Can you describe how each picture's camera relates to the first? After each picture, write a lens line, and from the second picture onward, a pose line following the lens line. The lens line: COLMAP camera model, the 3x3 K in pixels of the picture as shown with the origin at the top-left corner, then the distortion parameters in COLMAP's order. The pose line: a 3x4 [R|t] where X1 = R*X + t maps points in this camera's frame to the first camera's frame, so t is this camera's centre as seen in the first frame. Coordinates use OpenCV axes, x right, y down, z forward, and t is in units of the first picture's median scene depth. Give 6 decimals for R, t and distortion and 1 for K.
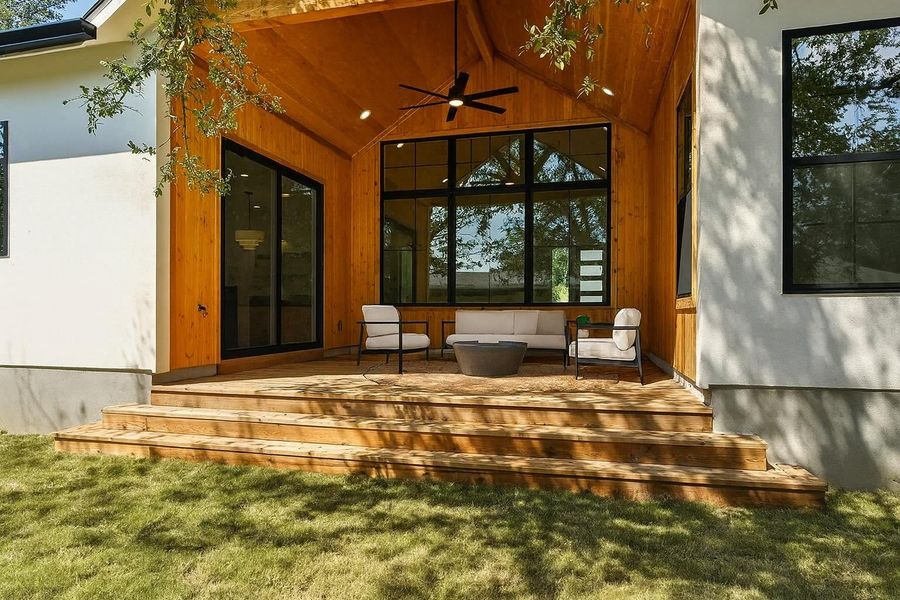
lens RADIAL K [[549.9, 0, 450.0], [0, 549.9, 300.0], [0, 0, 1]] dist [-0.000793, 0.000896]
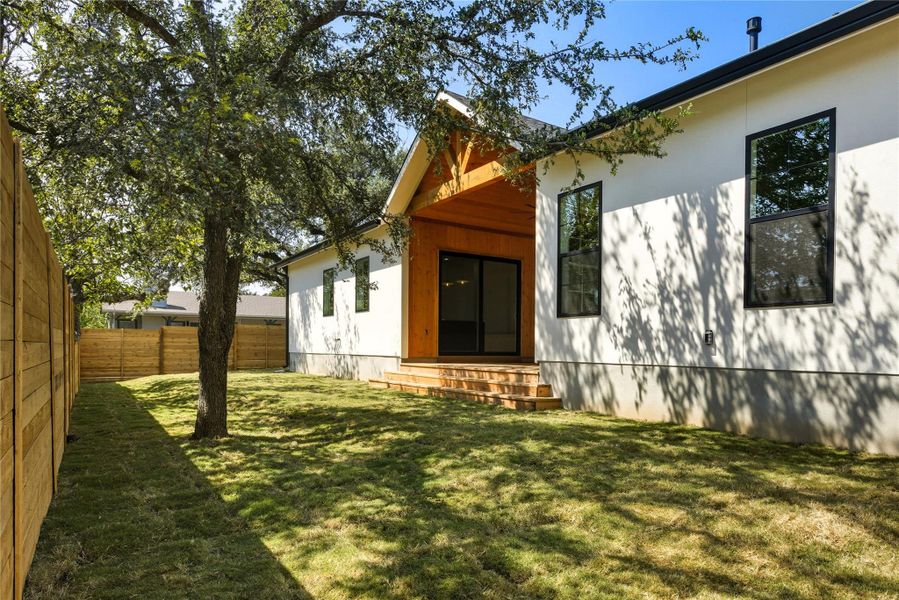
lens RADIAL K [[549.3, 0, 449.5], [0, 549.3, 300.0], [0, 0, 1]] dist [-0.000793, 0.000896]
pose [[0.722014, -0.061611, -0.689130, 1.562158], [0.004283, 0.996406, -0.084596, 0.105214], [0.691865, 0.058128, 0.719683, -0.718241]]
